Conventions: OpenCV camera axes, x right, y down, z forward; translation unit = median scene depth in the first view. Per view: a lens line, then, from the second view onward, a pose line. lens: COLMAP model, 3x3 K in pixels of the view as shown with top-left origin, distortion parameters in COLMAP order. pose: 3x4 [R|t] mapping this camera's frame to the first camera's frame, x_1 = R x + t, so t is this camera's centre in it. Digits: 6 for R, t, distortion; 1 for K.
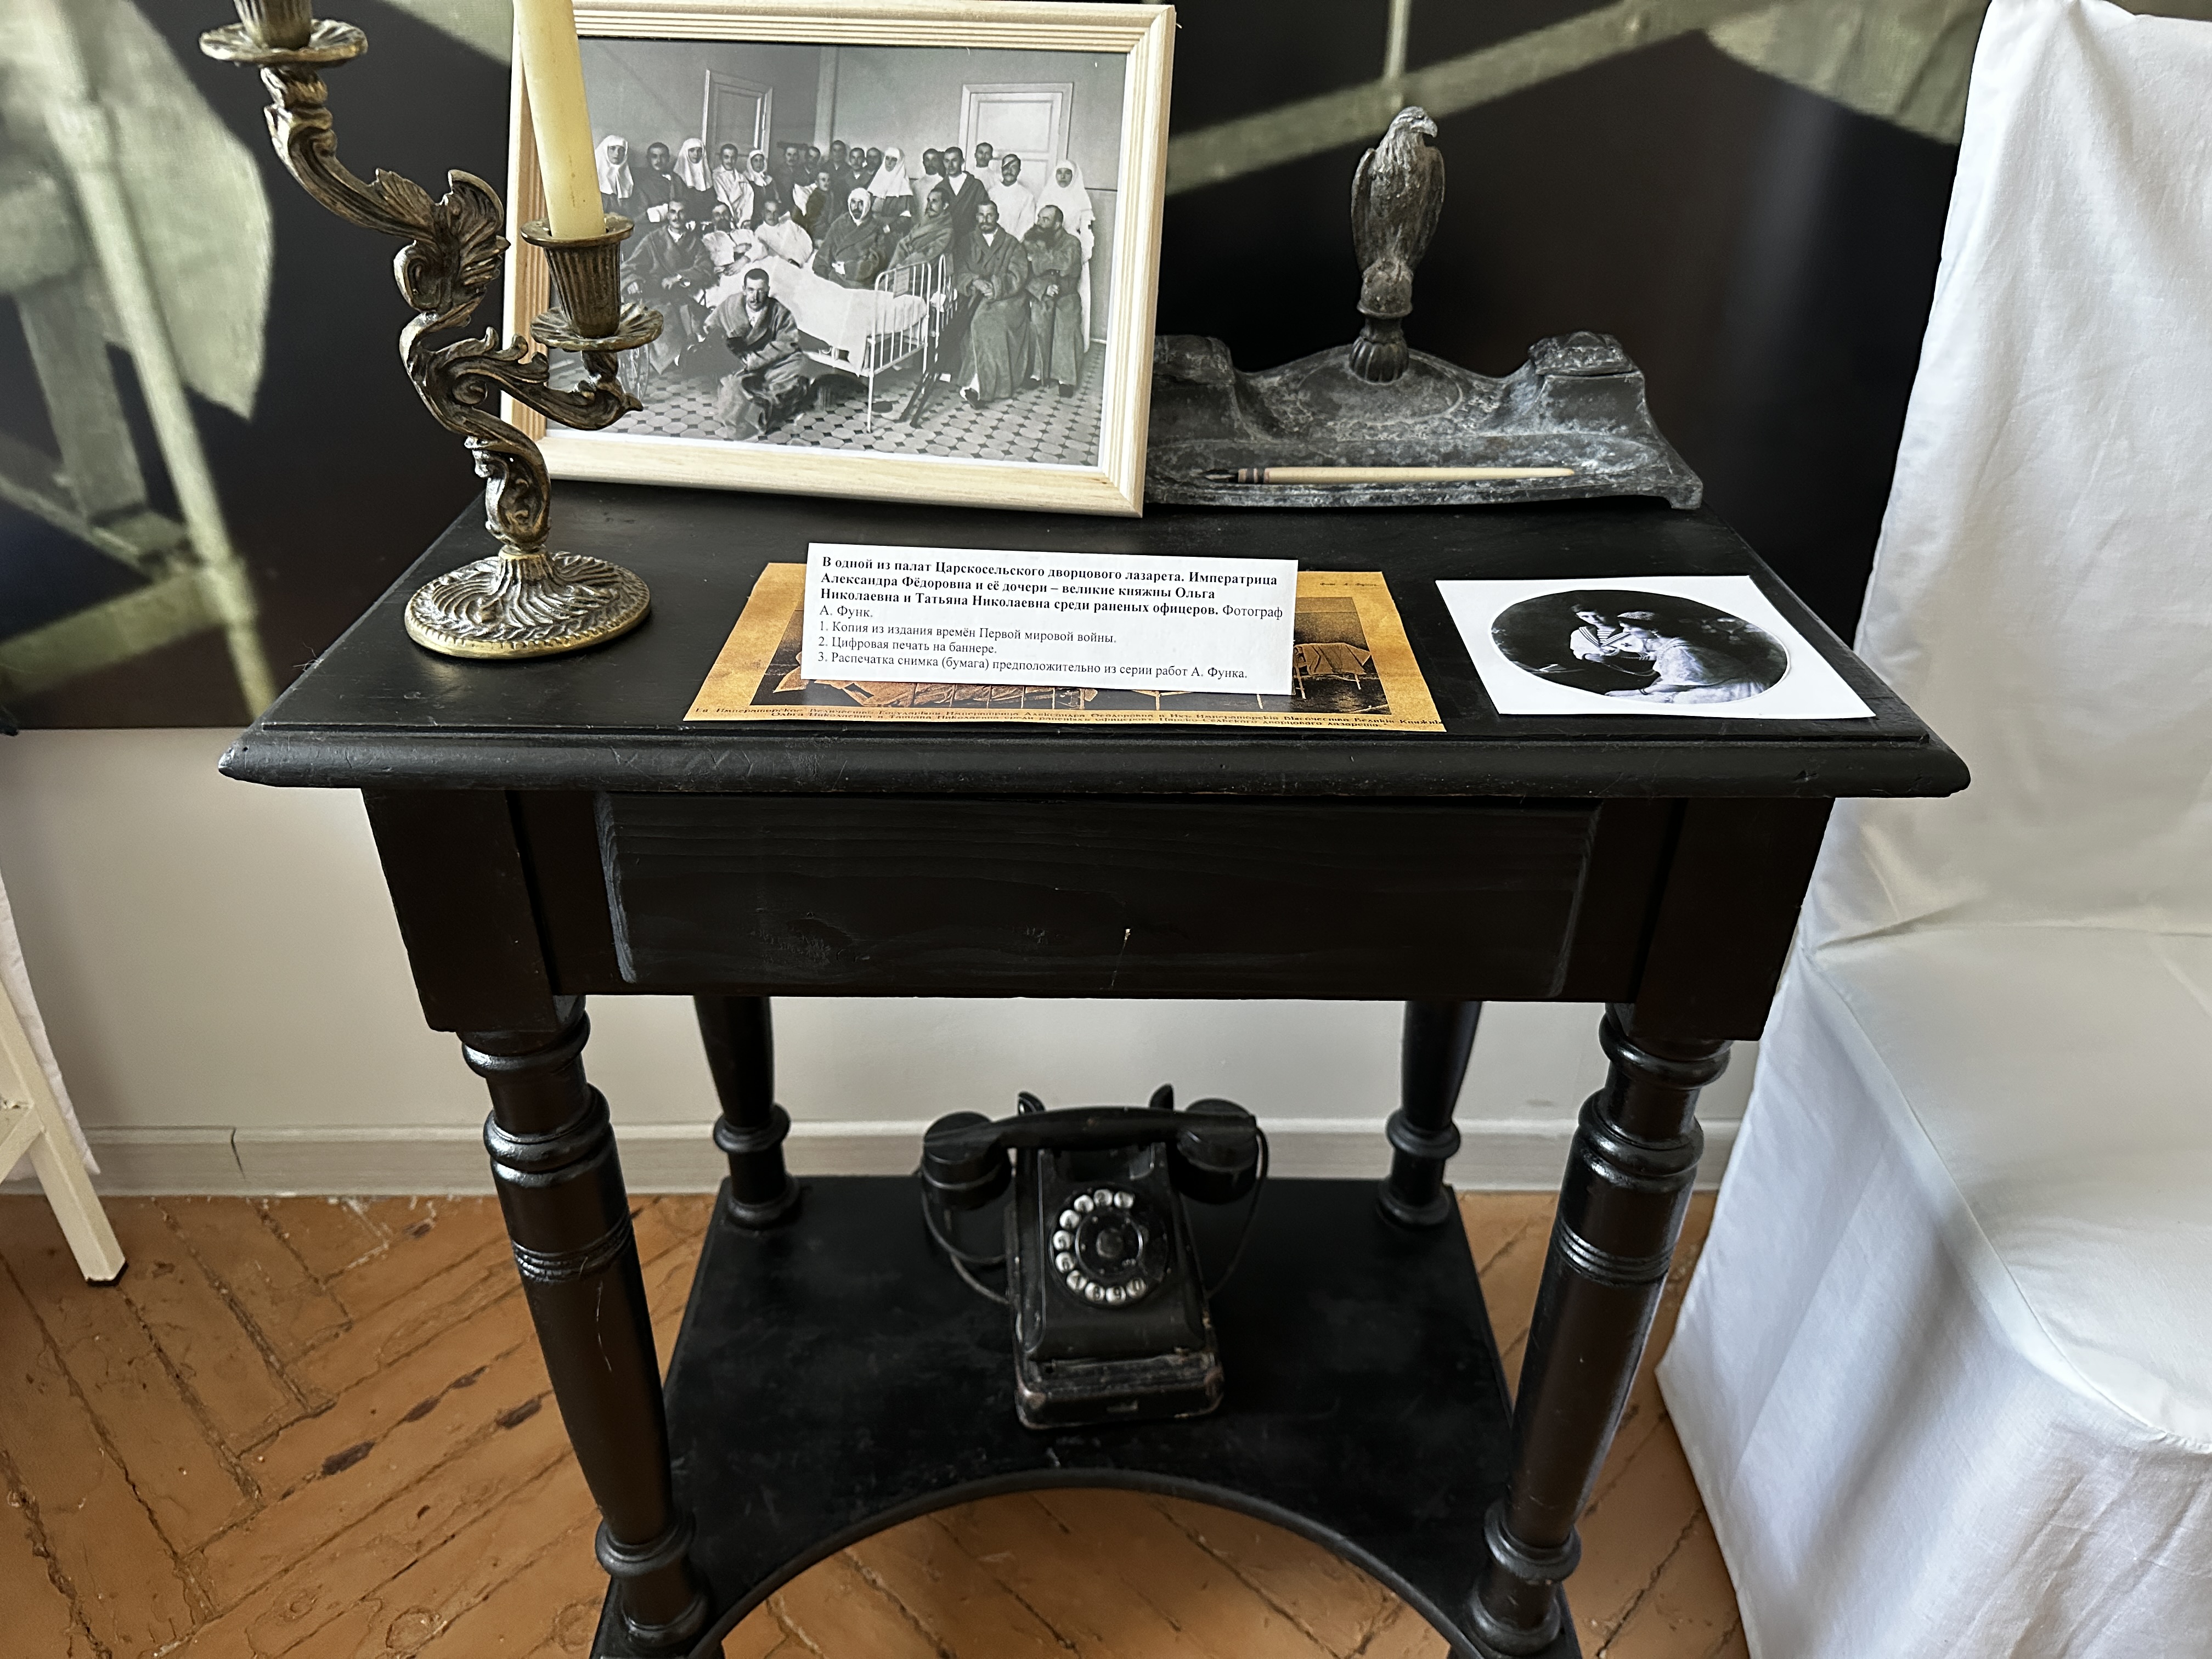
lens RADIAL K [[1533.7, 0, 1096.1], [0, 1533.7, 826.7], [0, 0, 1]] dist [0.004235, -0.004497]
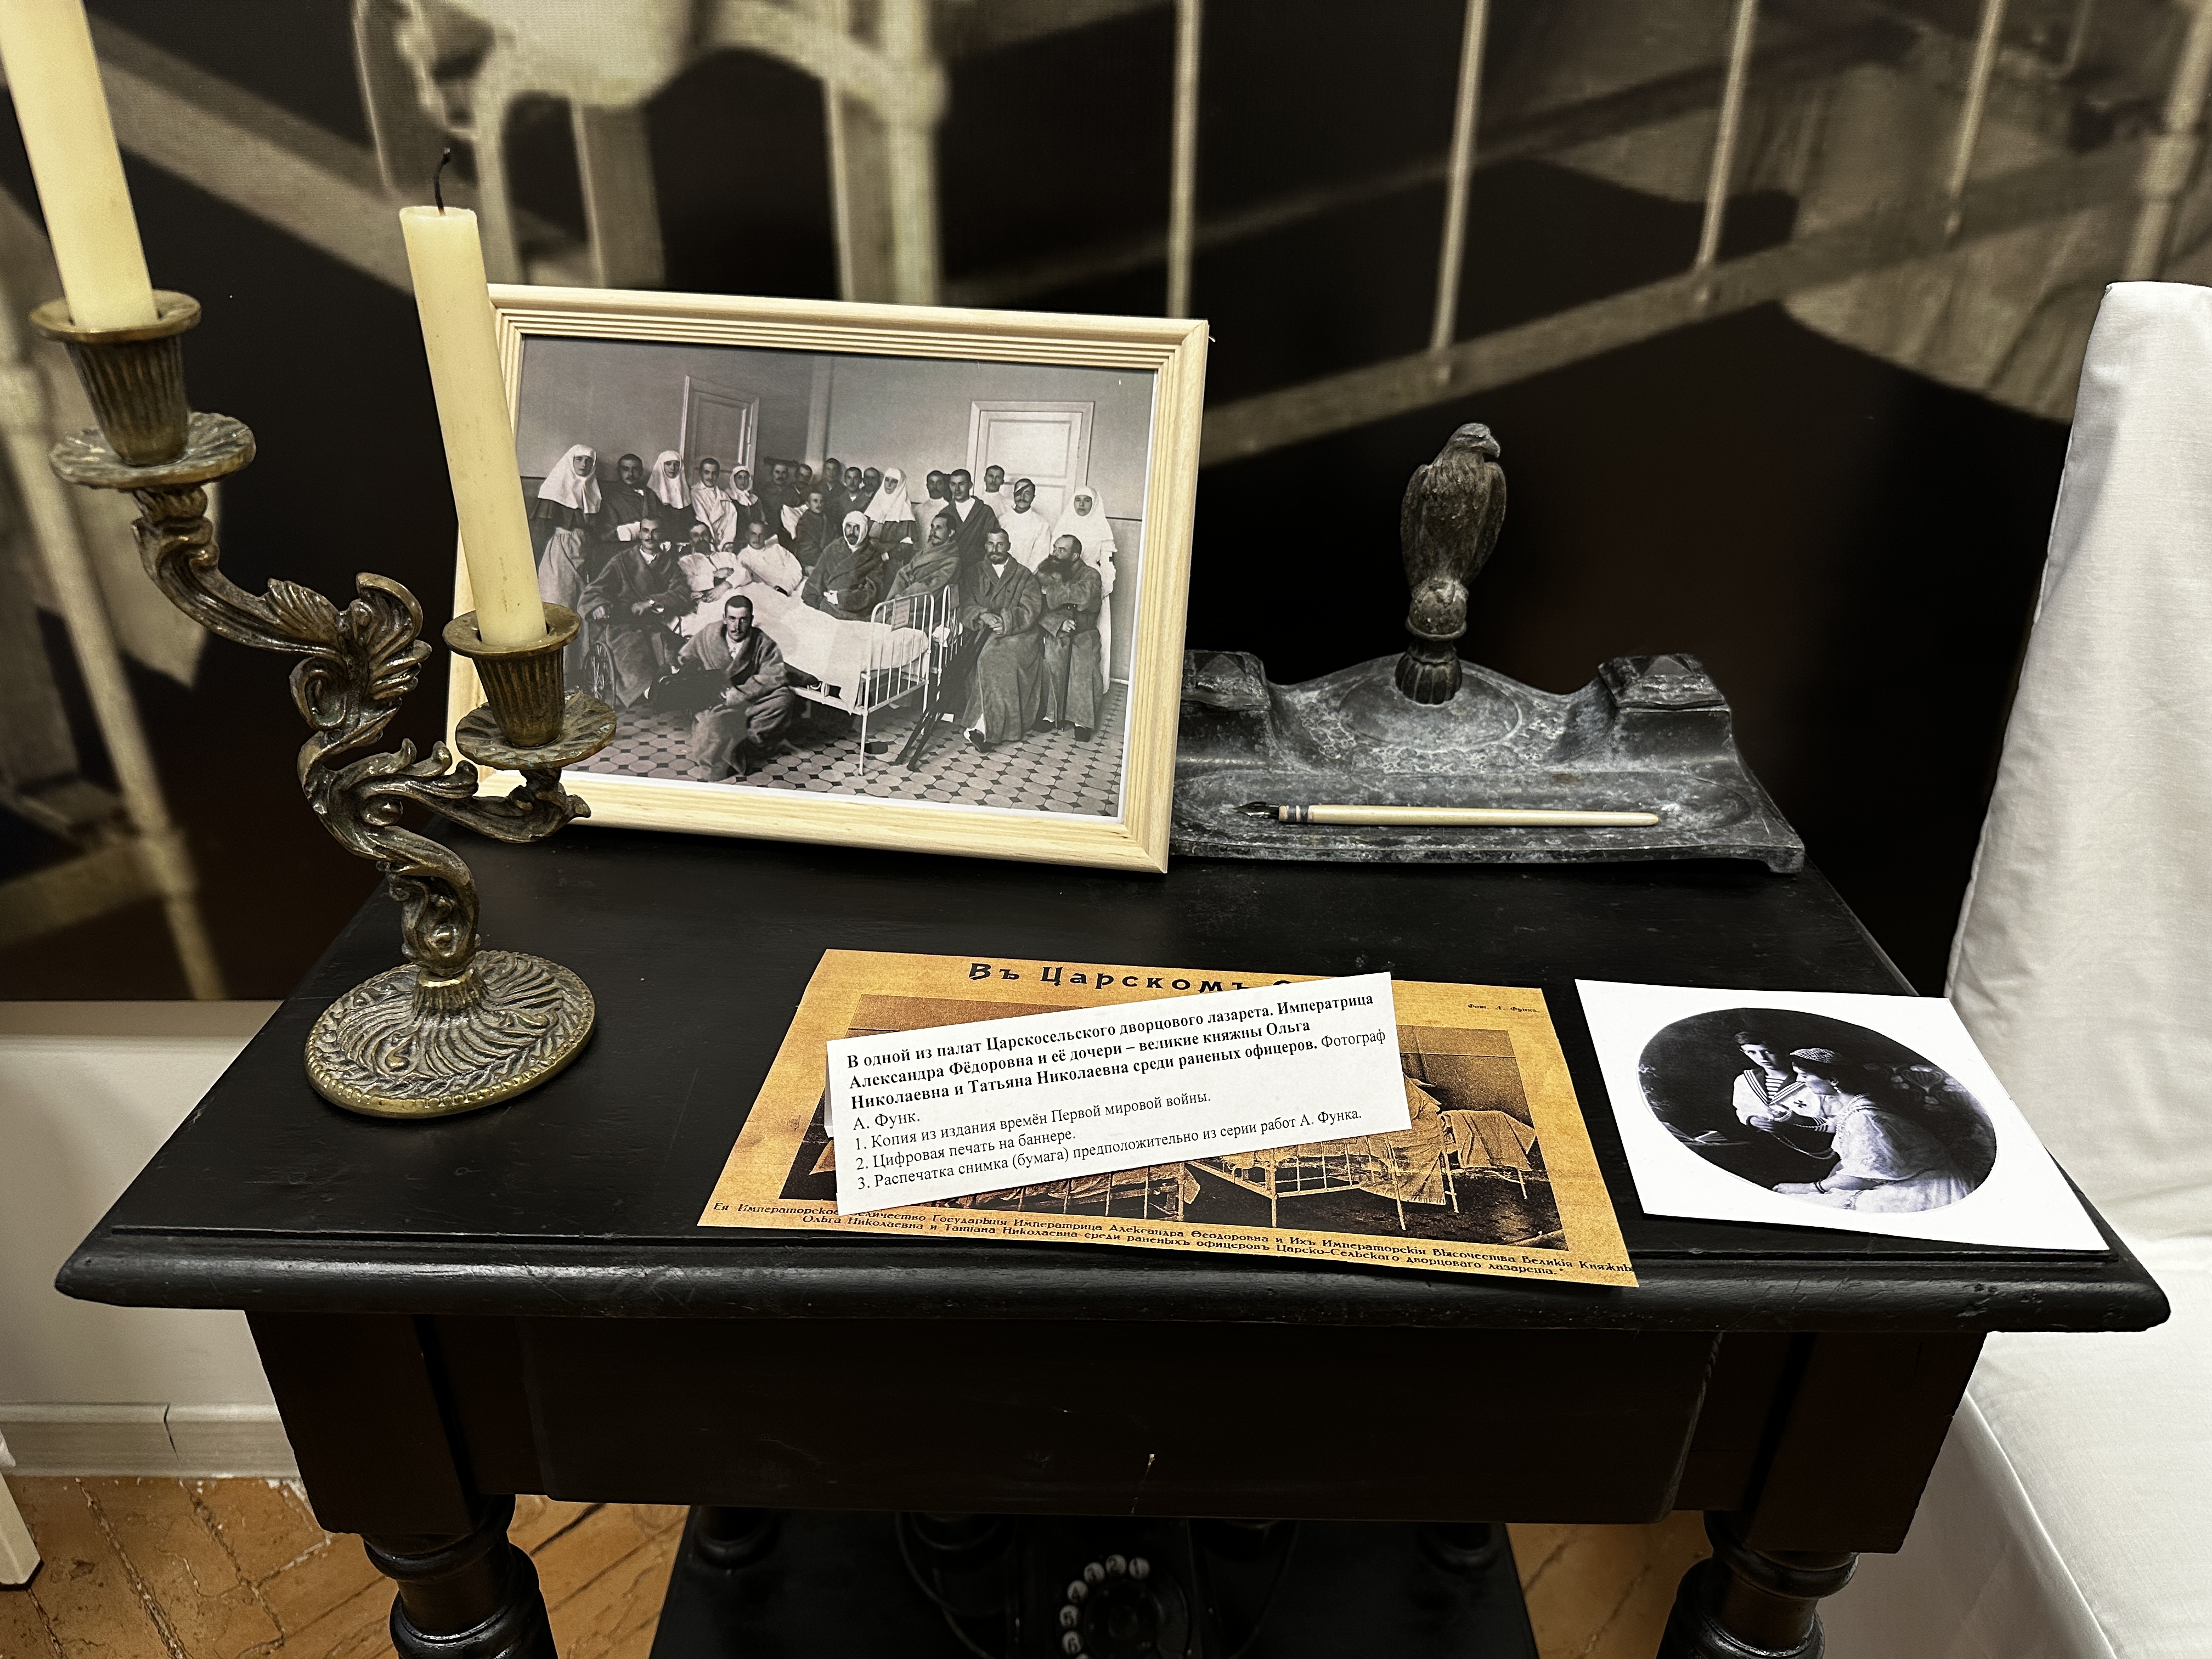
lens RADIAL K [[1533.7, 0, 1096.3], [0, 1533.7, 825.8], [0, 0, 1]] dist [0.004235, -0.004497]
pose [[0.999974, 0.006921, -0.002016, -0.009288], [-0.007005, 0.998967, -0.044905, -0.180439], [0.001703, 0.044918, 0.998989, 0.107776]]
